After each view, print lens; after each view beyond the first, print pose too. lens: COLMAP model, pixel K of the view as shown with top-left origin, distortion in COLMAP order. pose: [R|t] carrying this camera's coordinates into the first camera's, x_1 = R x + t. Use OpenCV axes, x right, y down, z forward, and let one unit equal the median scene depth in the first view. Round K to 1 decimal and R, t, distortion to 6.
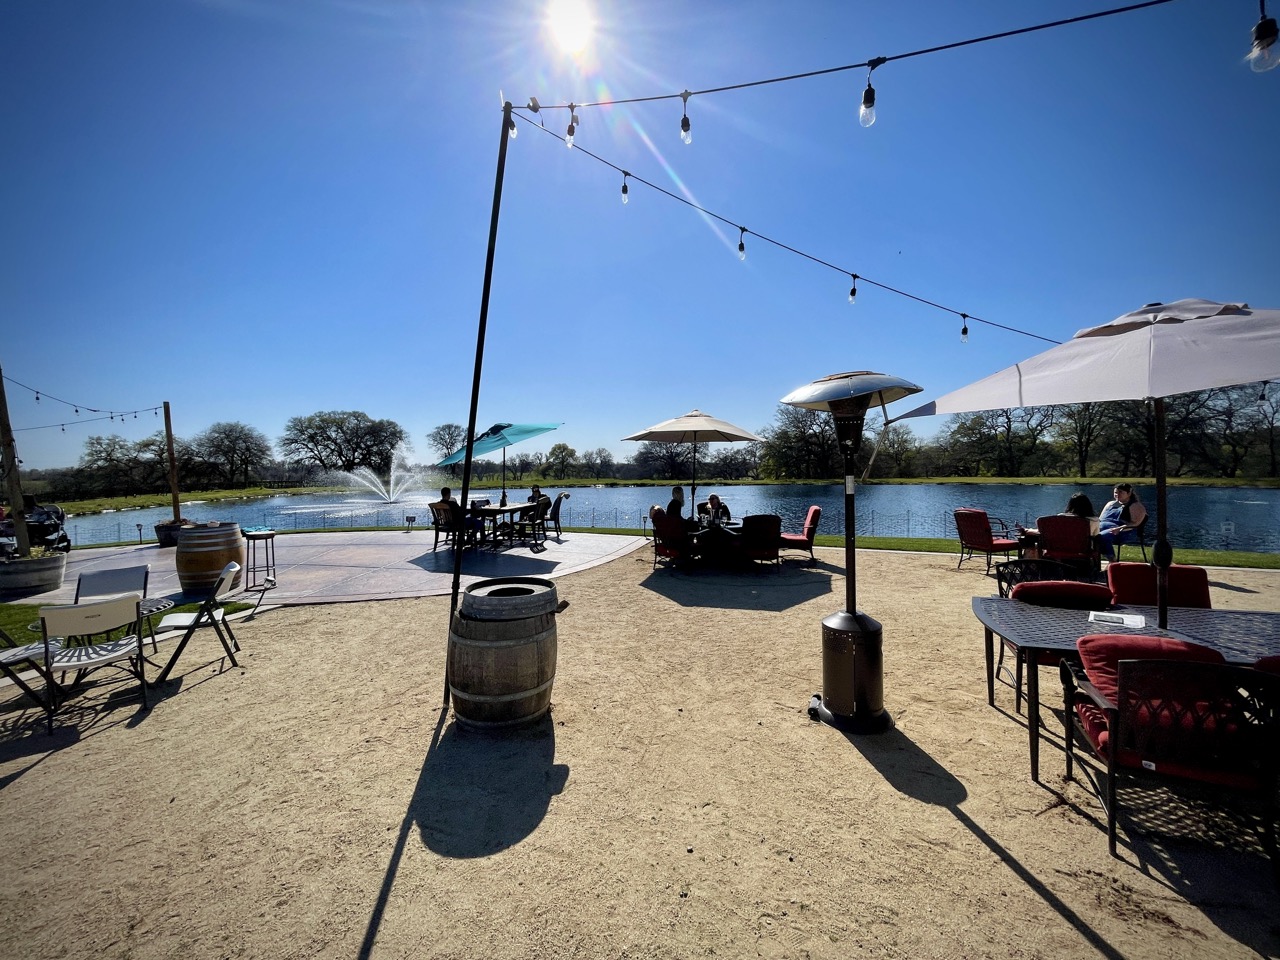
lens RADIAL K [[518.7, 0, 631.2], [0, 518.7, 470.9], [0, 0, 1]] dist [-0.002187, 0.000365]
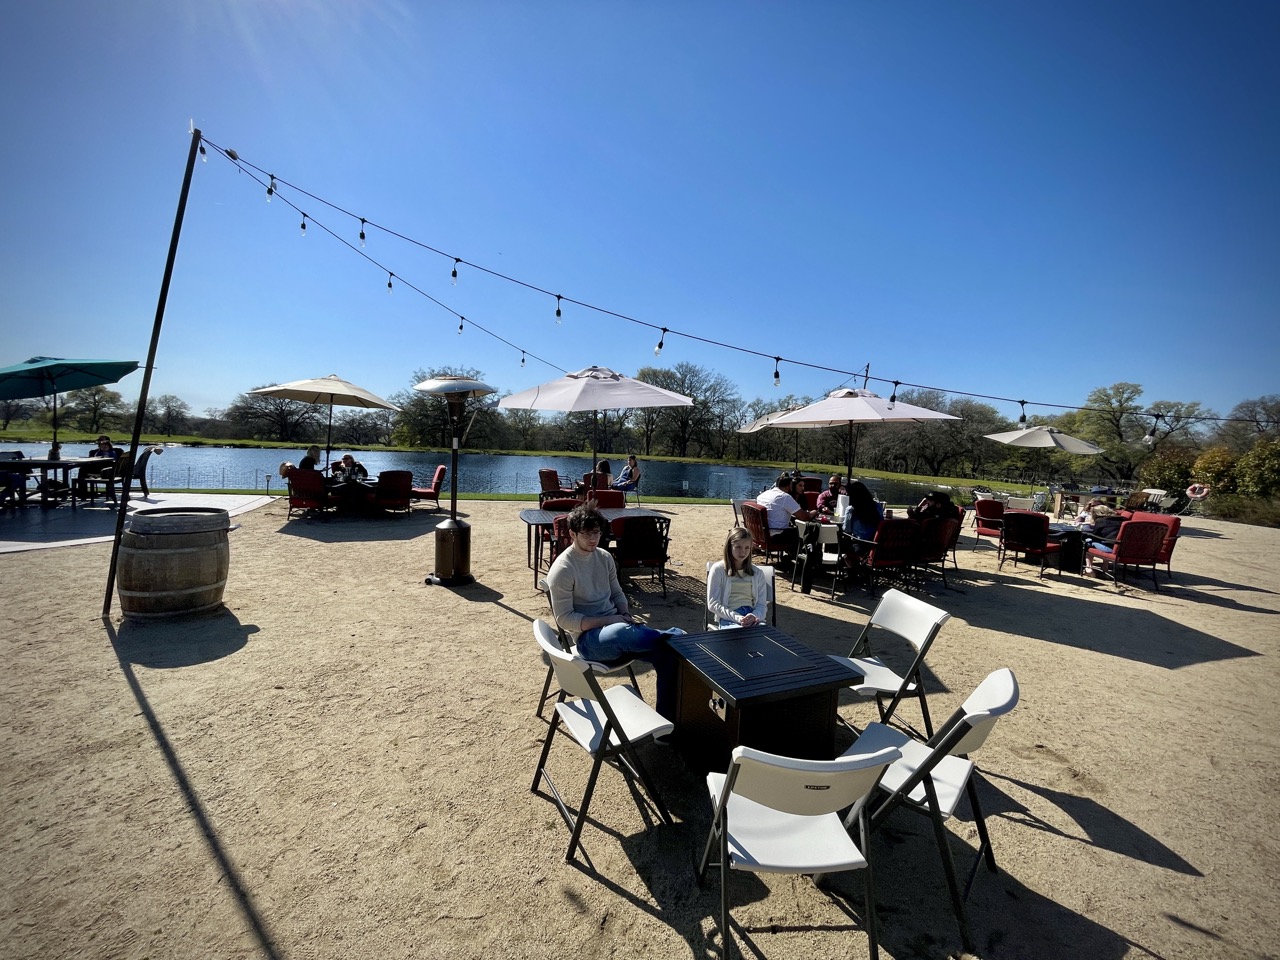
lens RADIAL K [[518.7, 0, 639.6], [0, 518.7, 475.2], [0, 0, 1]] dist [-0.002187, 0.000365]
pose [[0.771585, 0.010982, 0.636031, -0.069836], [-0.052615, 0.997527, 0.046604, 0.007332], [-0.633947, -0.069424, 0.770255, -0.256304]]
